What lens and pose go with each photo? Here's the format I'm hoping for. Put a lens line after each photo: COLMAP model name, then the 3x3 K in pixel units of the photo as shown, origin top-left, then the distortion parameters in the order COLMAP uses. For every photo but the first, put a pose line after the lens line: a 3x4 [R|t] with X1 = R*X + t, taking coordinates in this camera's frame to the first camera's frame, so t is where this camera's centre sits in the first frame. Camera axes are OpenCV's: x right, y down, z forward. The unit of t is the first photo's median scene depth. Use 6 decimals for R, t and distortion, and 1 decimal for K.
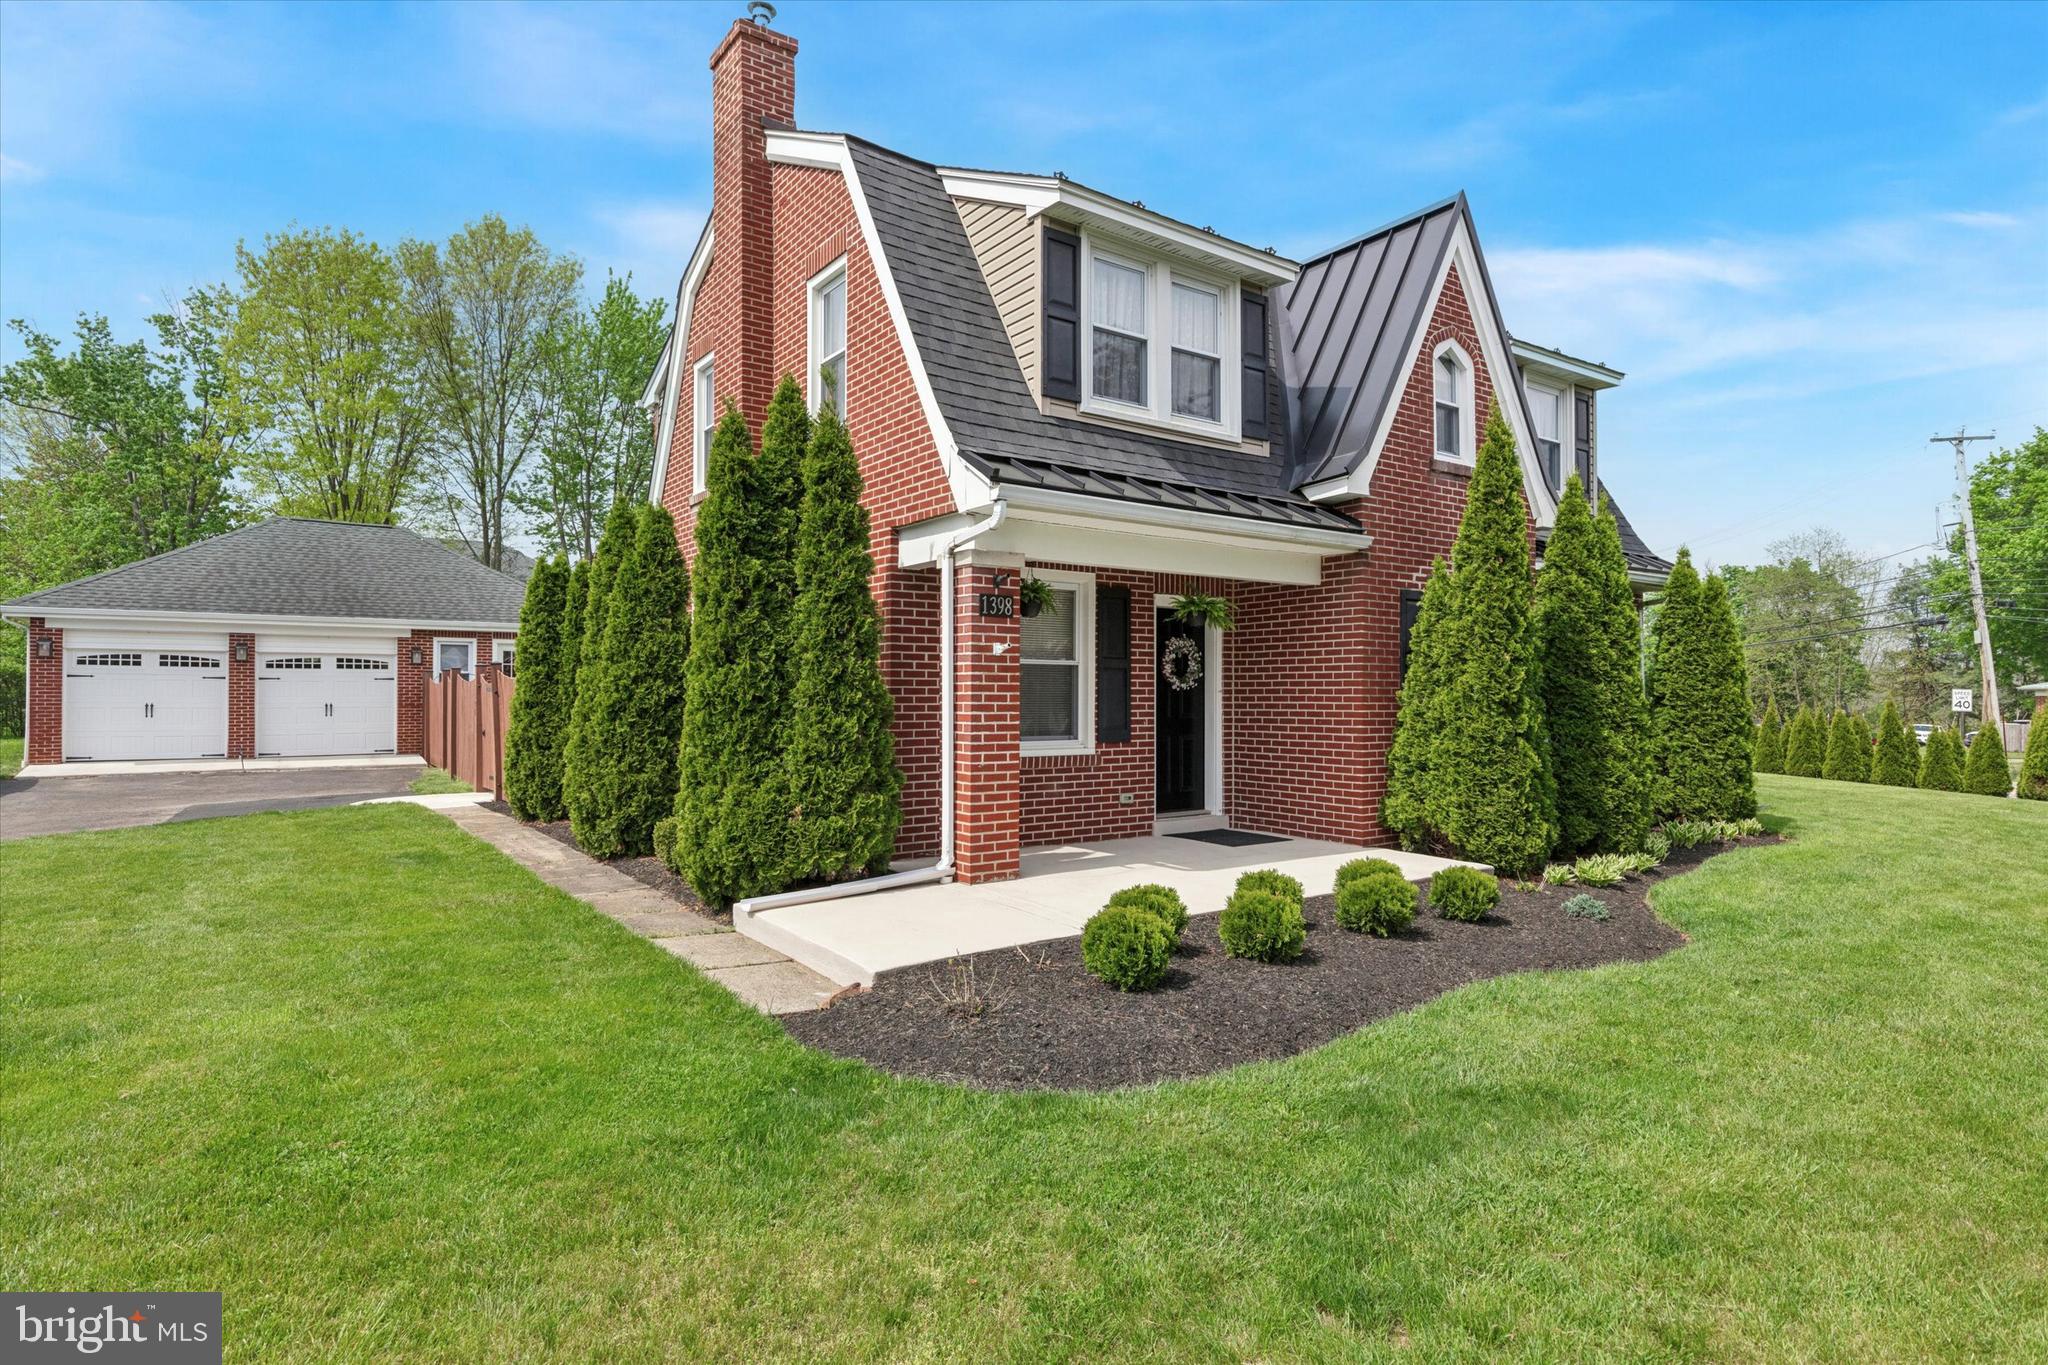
lens RADIAL K [[1062.0, 0, 1024.0], [0, 1062.0, 682.5], [0, 0, 1]] dist [0.001579, 0.000087]
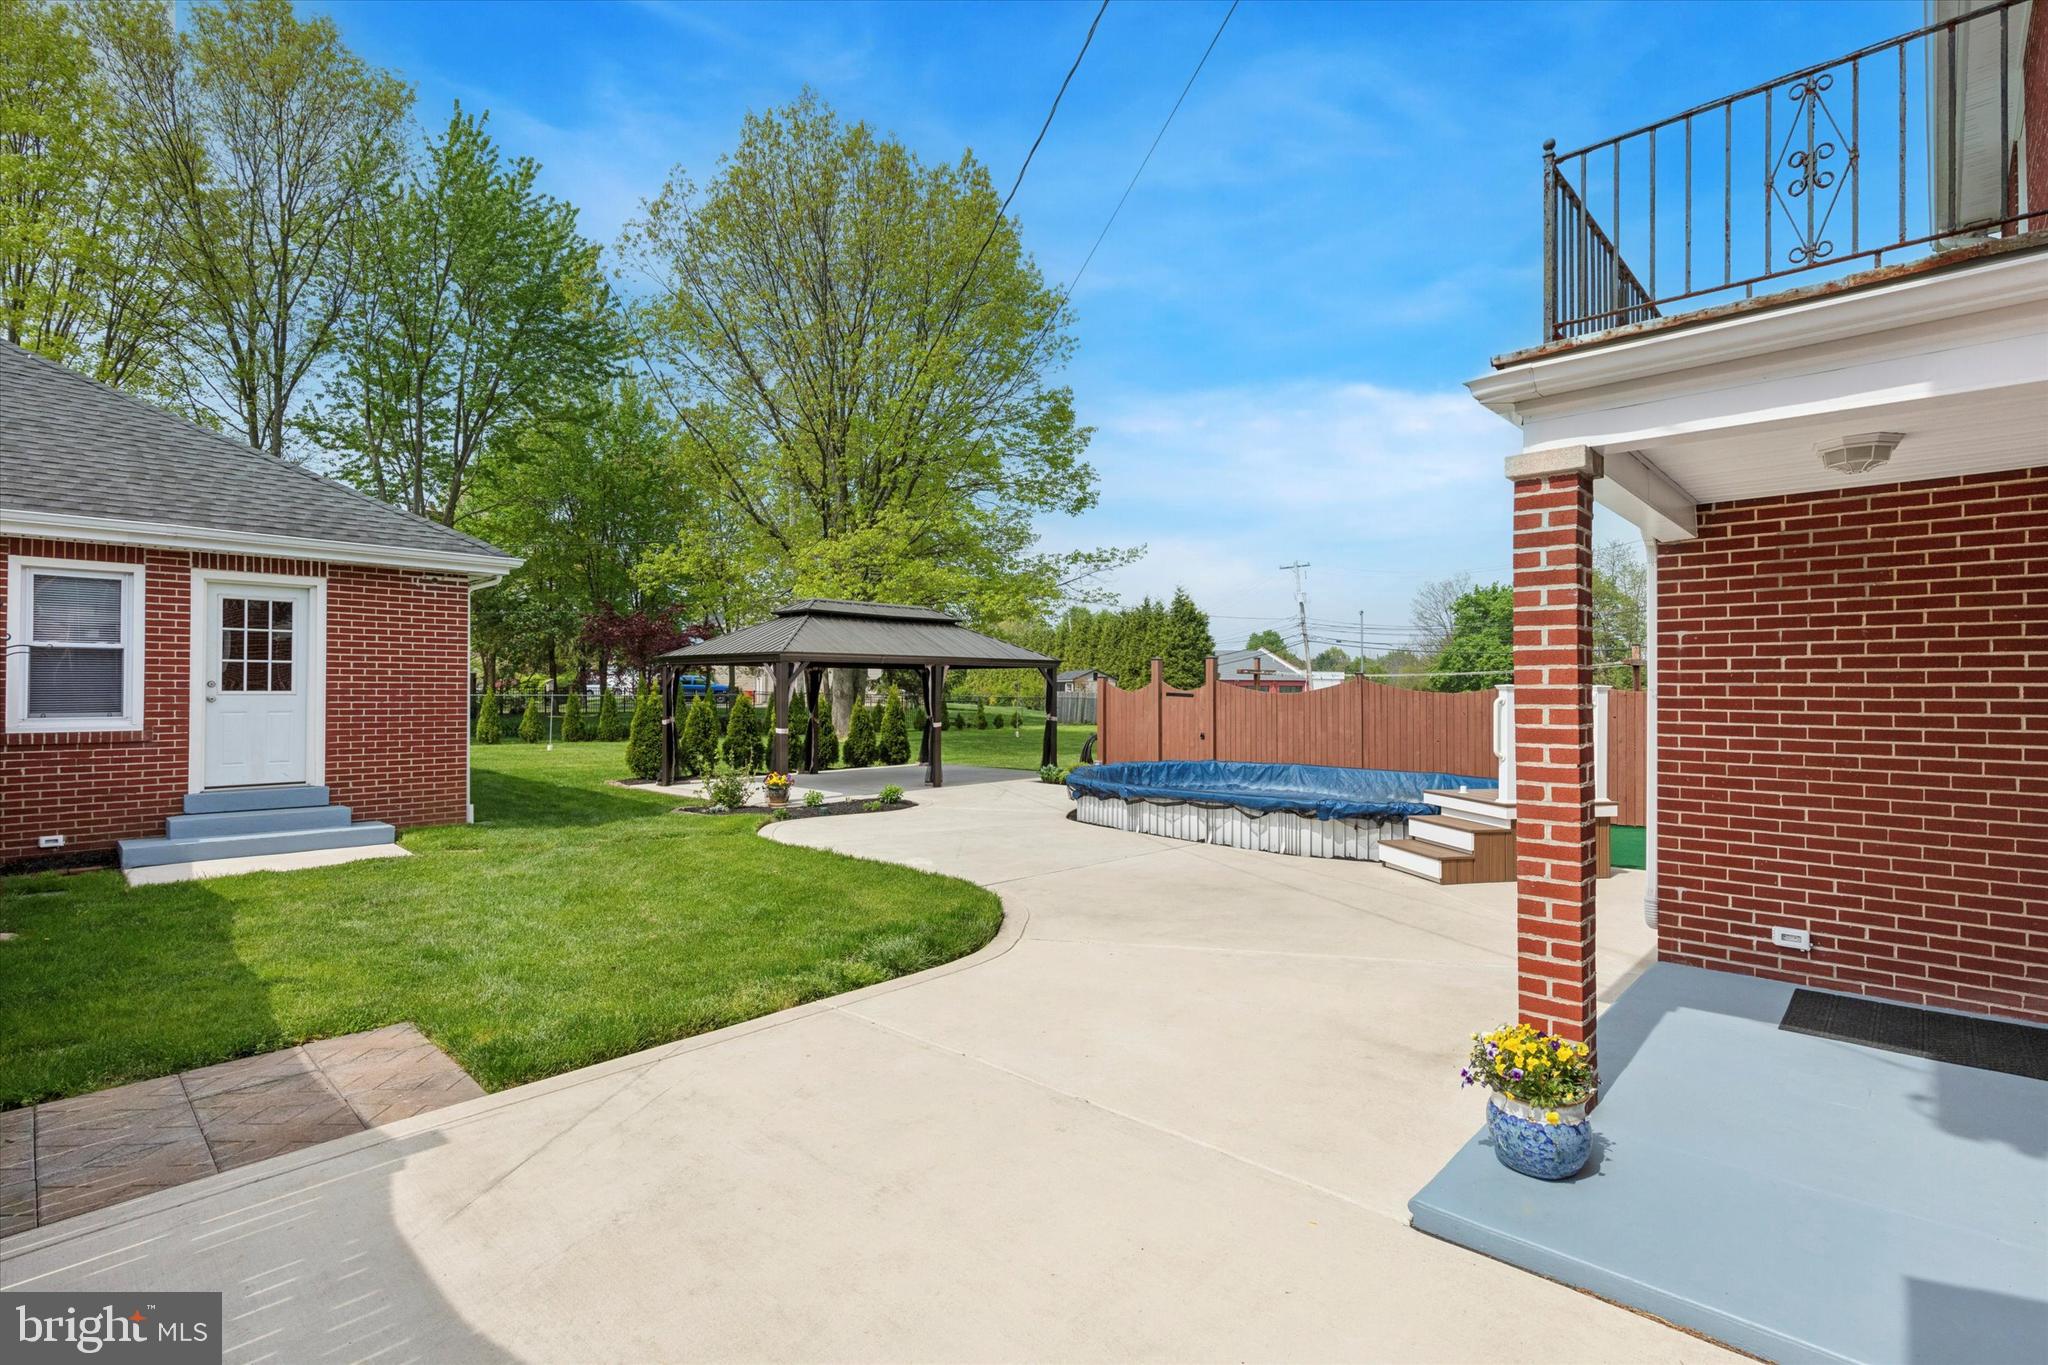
lens RADIAL K [[933.6, 0, 1027.7], [0, 933.6, 681.0], [0, 0, 1]] dist [0.005890, -0.000540]
pose [[0.980924, 0.004267, 0.194347, -0.562512], [-0.004572, 0.999989, 0.001124, 0.003200], [-0.194340, -0.001991, 0.980932, 1.296537]]
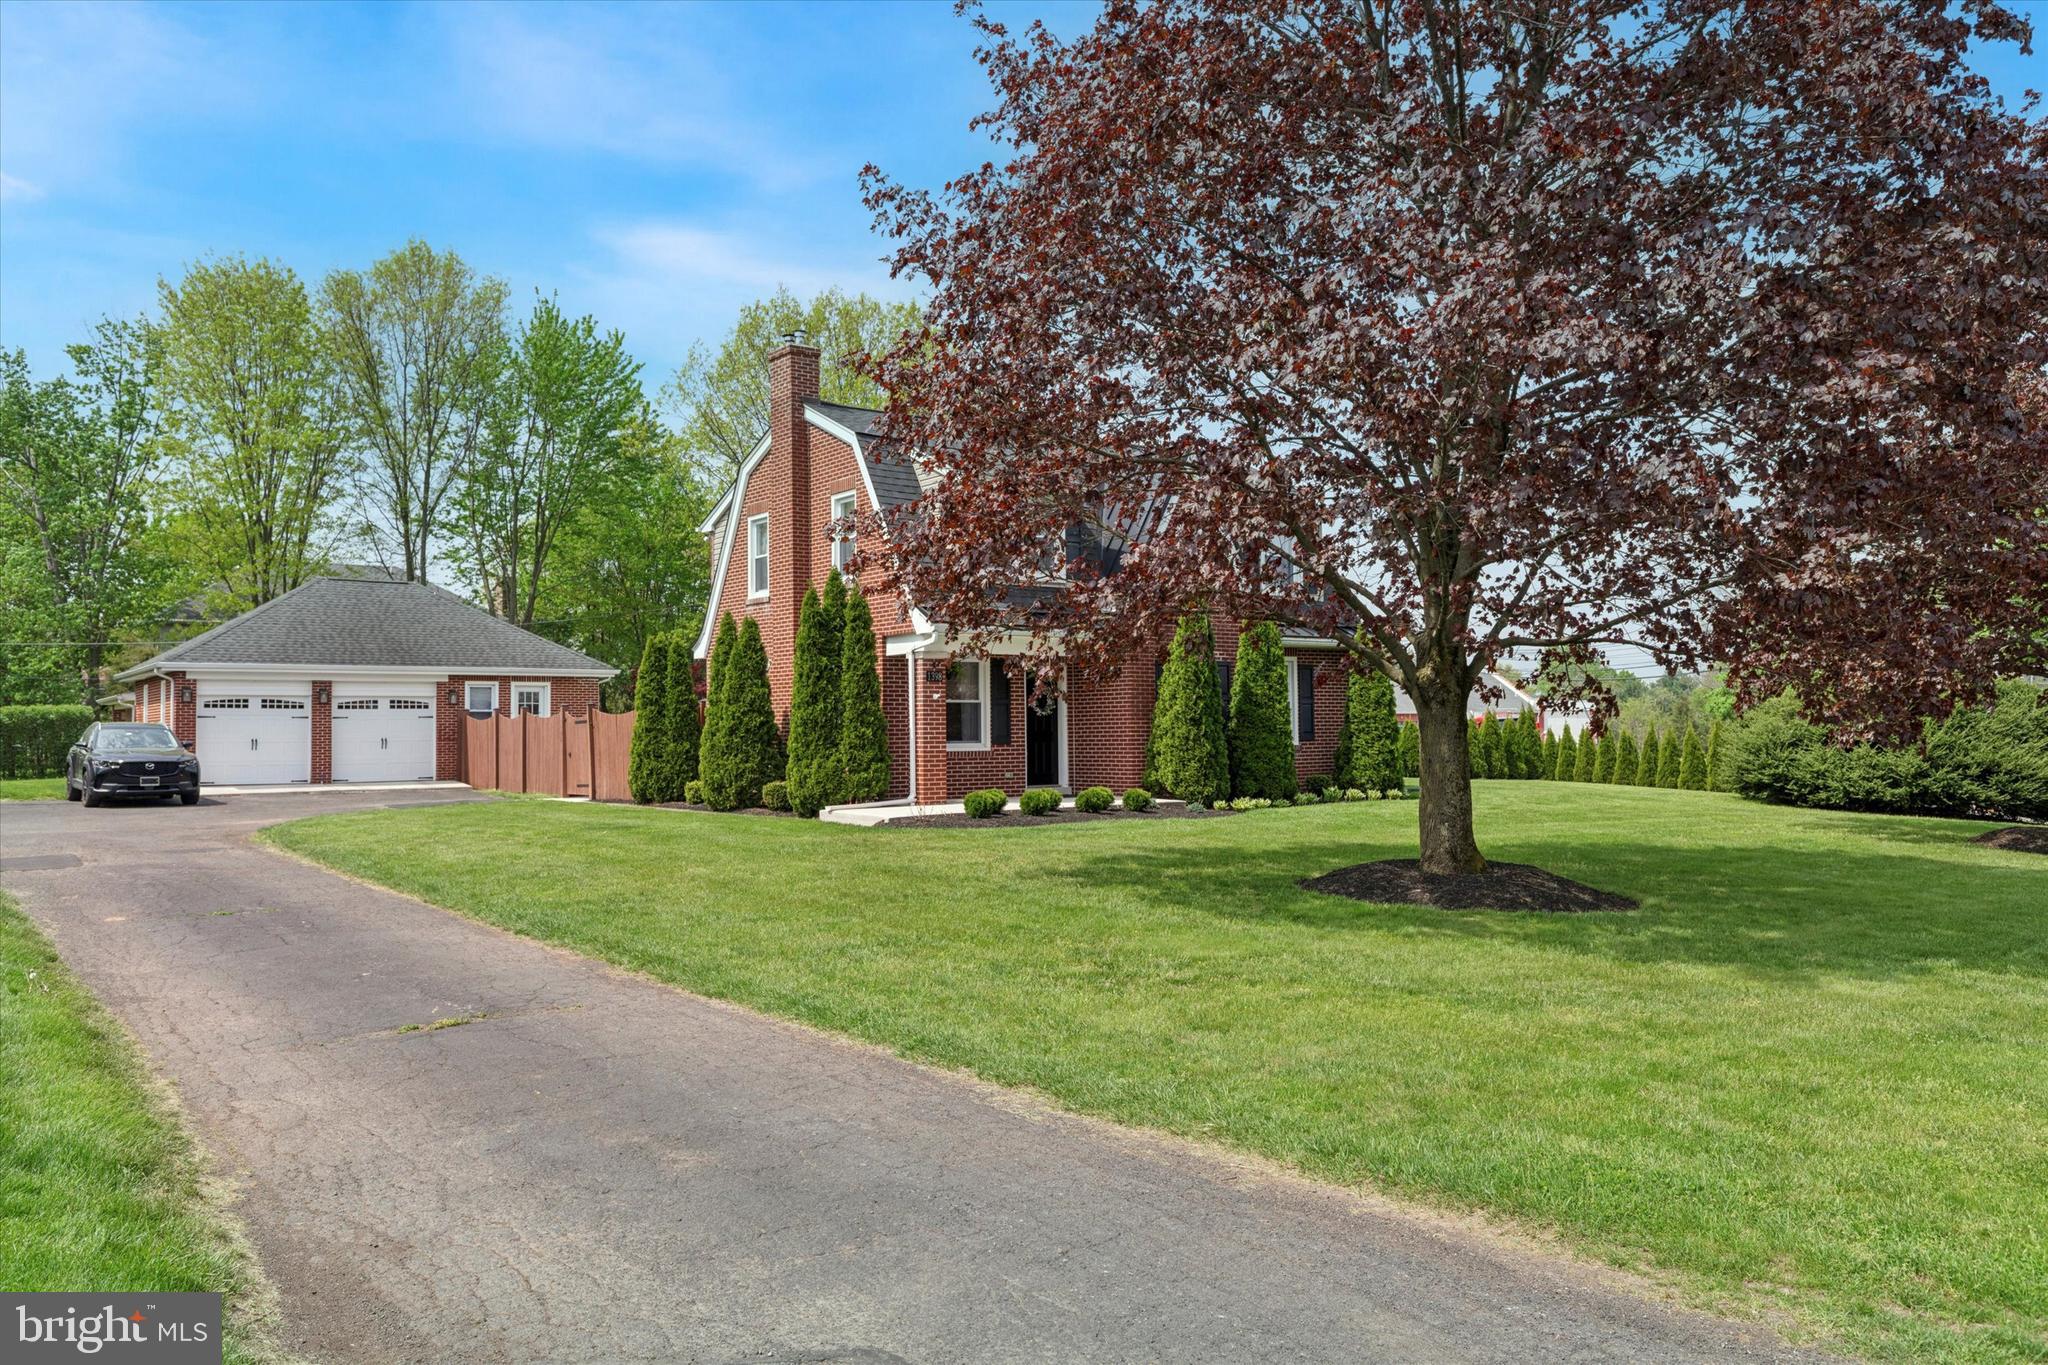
lens RADIAL K [[1466.1, 0, 1024.0], [0, 1466.1, 682.5], [0, 0, 1]] dist [0.007578, 0.003632]
pose [[0.999721, -0.011619, 0.020585, 0.066631], [0.012078, 0.999678, -0.022337, 0.006009], [-0.020319, 0.022580, 0.999539, -1.402636]]
